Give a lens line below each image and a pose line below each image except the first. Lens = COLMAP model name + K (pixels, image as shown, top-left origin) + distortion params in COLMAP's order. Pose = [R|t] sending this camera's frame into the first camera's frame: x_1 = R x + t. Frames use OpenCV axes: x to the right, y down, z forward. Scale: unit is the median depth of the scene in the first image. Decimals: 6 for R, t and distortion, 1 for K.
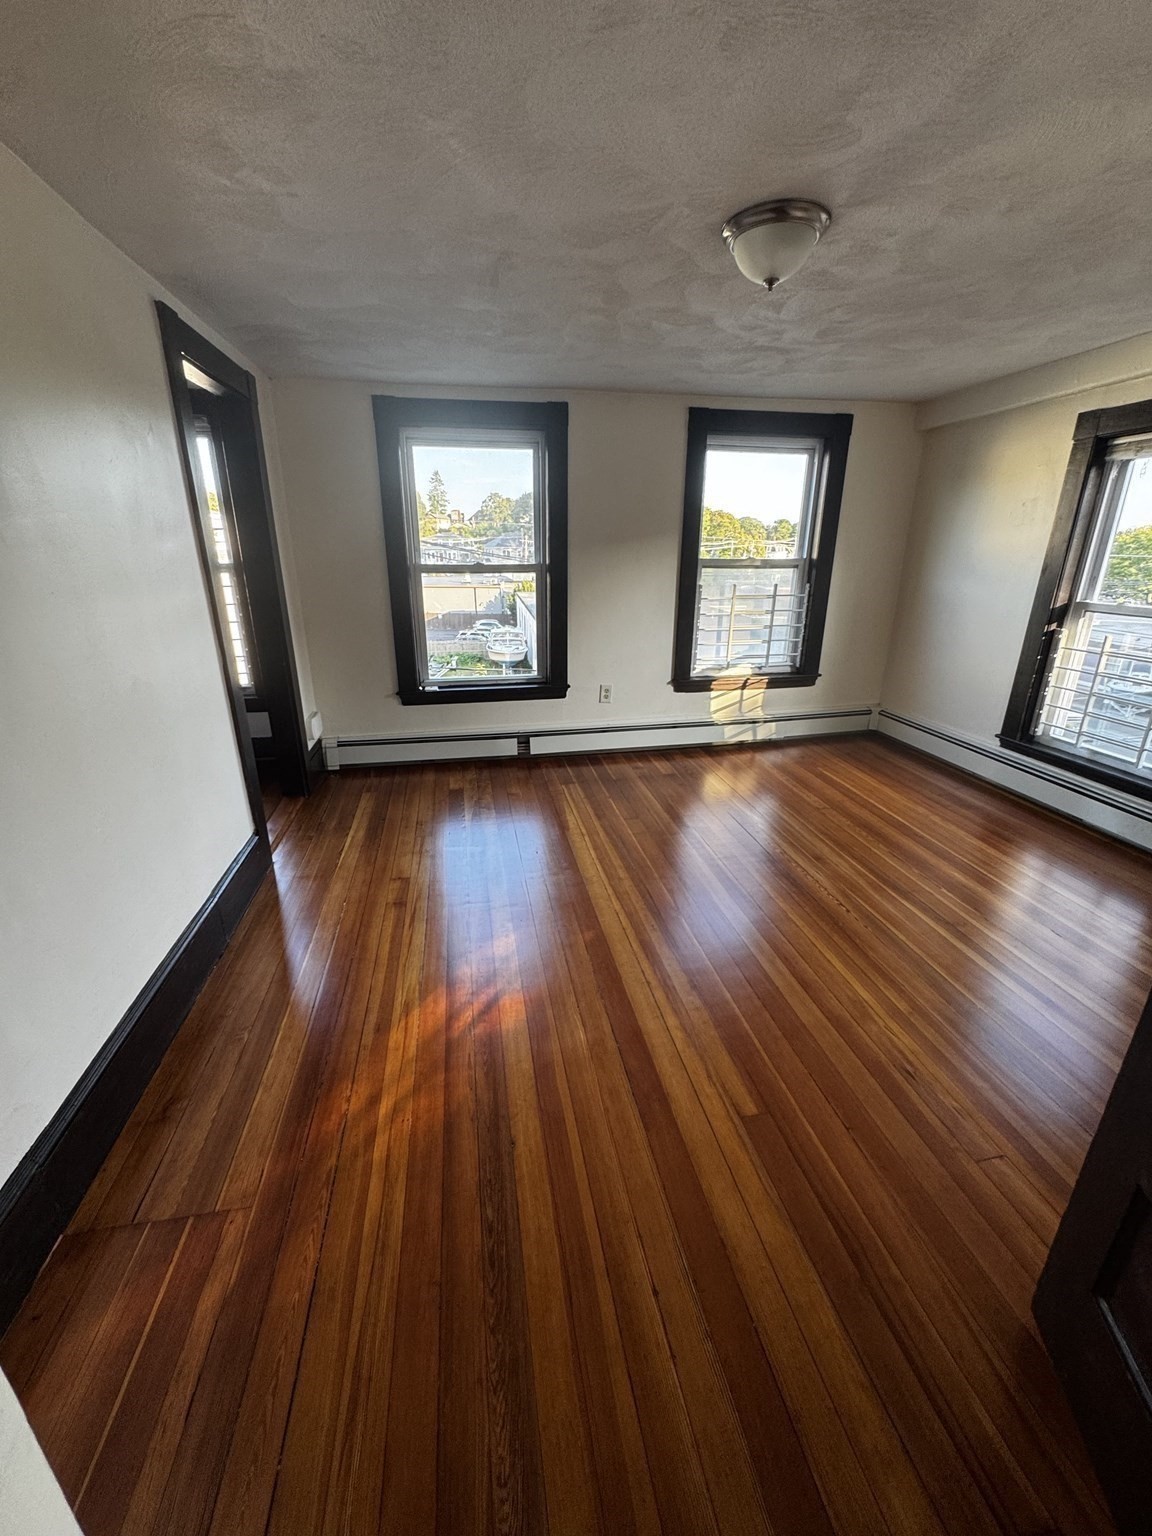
lens RADIAL K [[615.1, 0, 576.0], [0, 615.1, 768.0], [0, 0, 1]] dist [-0.002268, -0.000254]
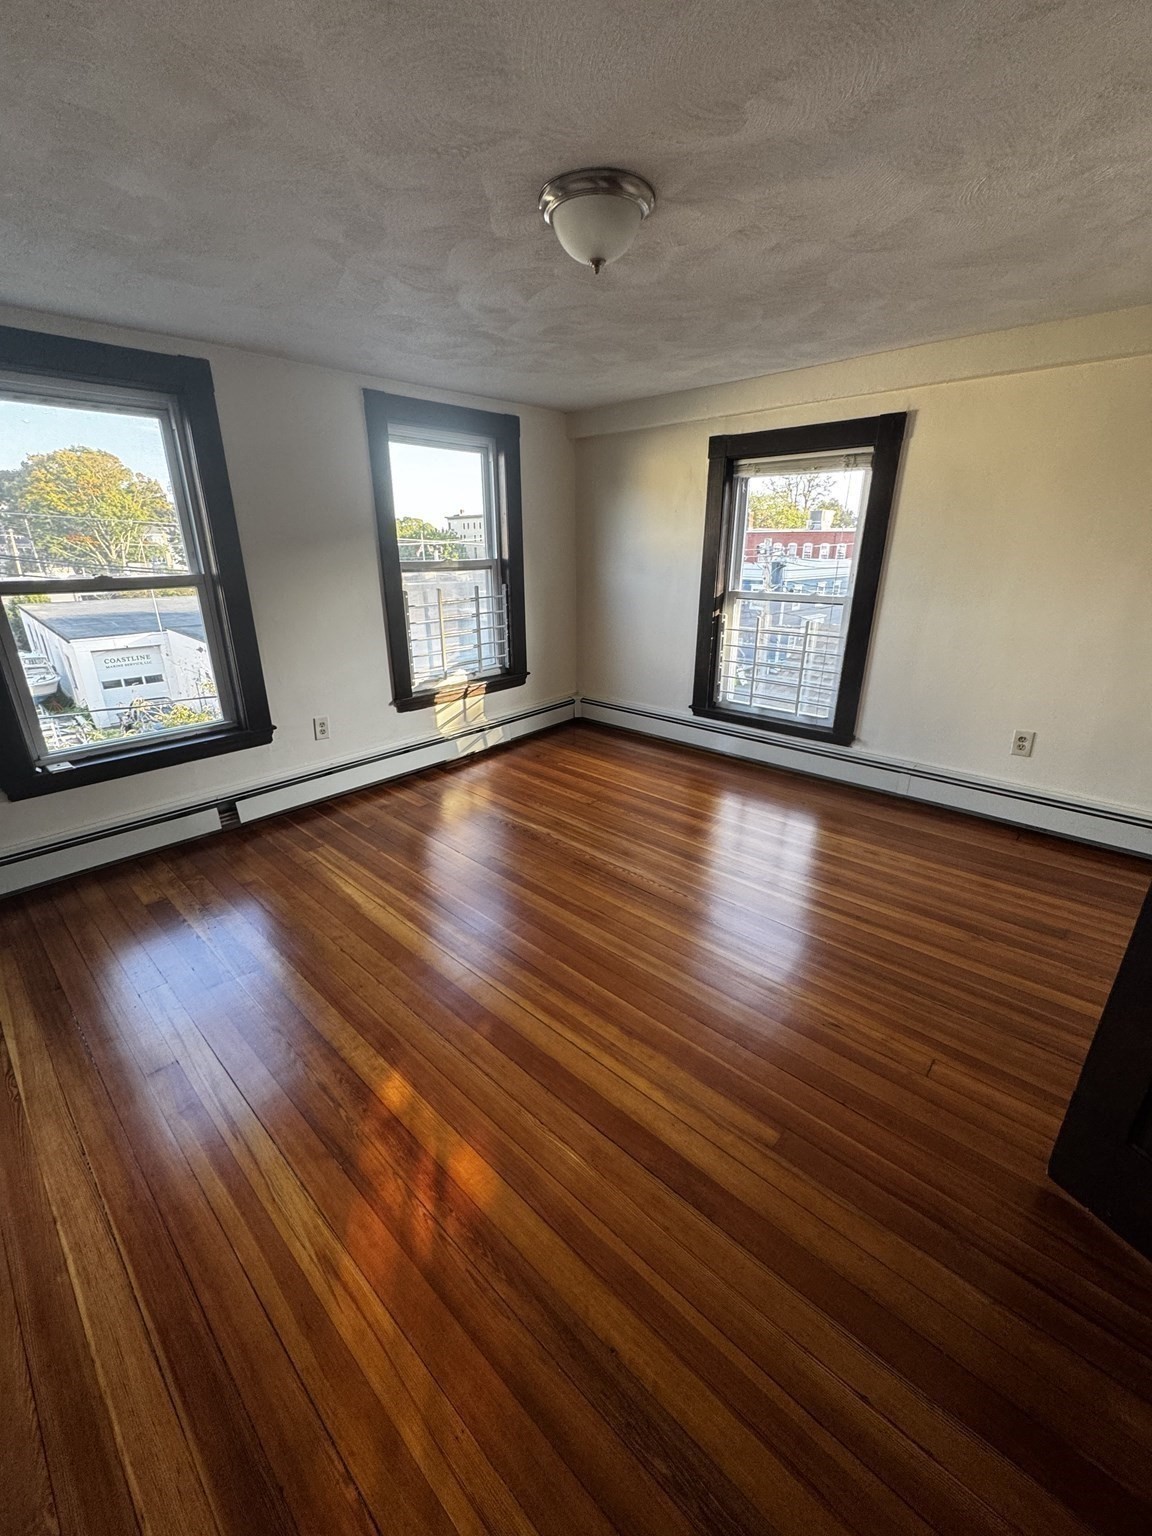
lens RADIAL K [[615.1, 0, 576.0], [0, 615.1, 768.0], [0, 0, 1]] dist [-0.002268, -0.000254]
pose [[0.801183, -0.210517, 0.560169, -0.159896], [0.206226, 0.975868, 0.071787, -0.060761], [-0.561763, 0.058007, 0.825262, 0.138003]]
